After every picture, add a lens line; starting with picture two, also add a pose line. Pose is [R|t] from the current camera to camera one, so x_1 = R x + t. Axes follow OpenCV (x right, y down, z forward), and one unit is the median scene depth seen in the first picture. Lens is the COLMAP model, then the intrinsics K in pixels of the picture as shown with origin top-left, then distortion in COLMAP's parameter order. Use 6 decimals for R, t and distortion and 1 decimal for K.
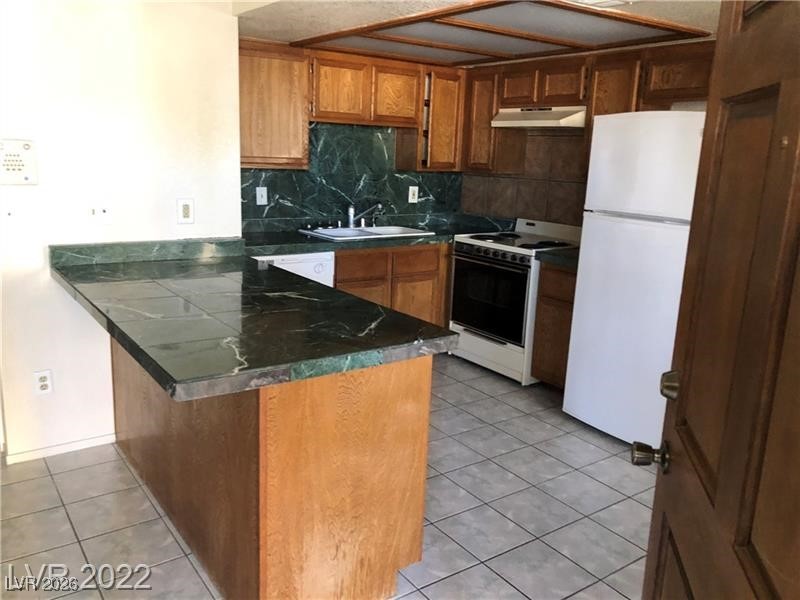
lens RADIAL K [[656.2, 0, 394.2], [0, 656.2, 292.7], [0, 0, 1]] dist [0.037707, -0.040852]
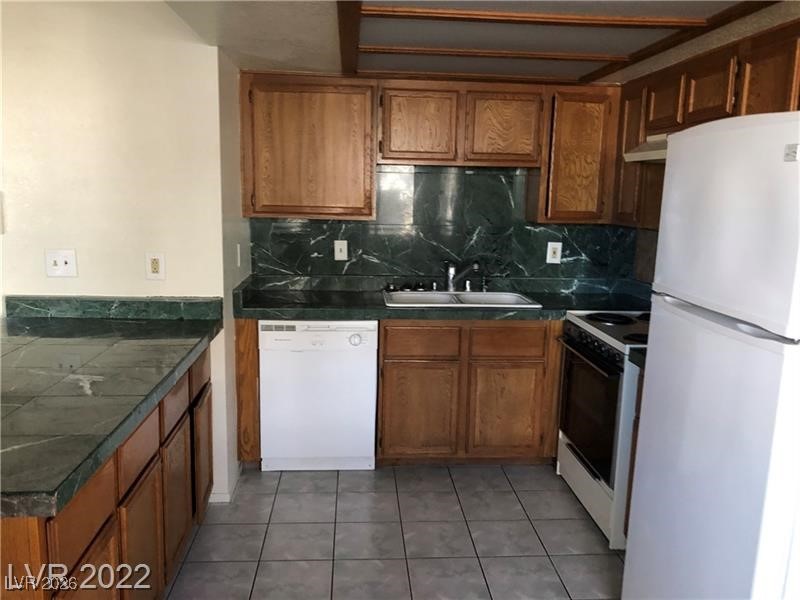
lens RADIAL K [[656.2, 0, 407.4], [0, 656.2, 297.0], [0, 0, 1]] dist [0.037707, -0.040852]
pose [[0.857685, 0.067165, -0.509769, 0.359182], [-0.100199, 0.994257, -0.037585, -0.067174], [0.504317, 0.083314, 0.859490, 0.330522]]
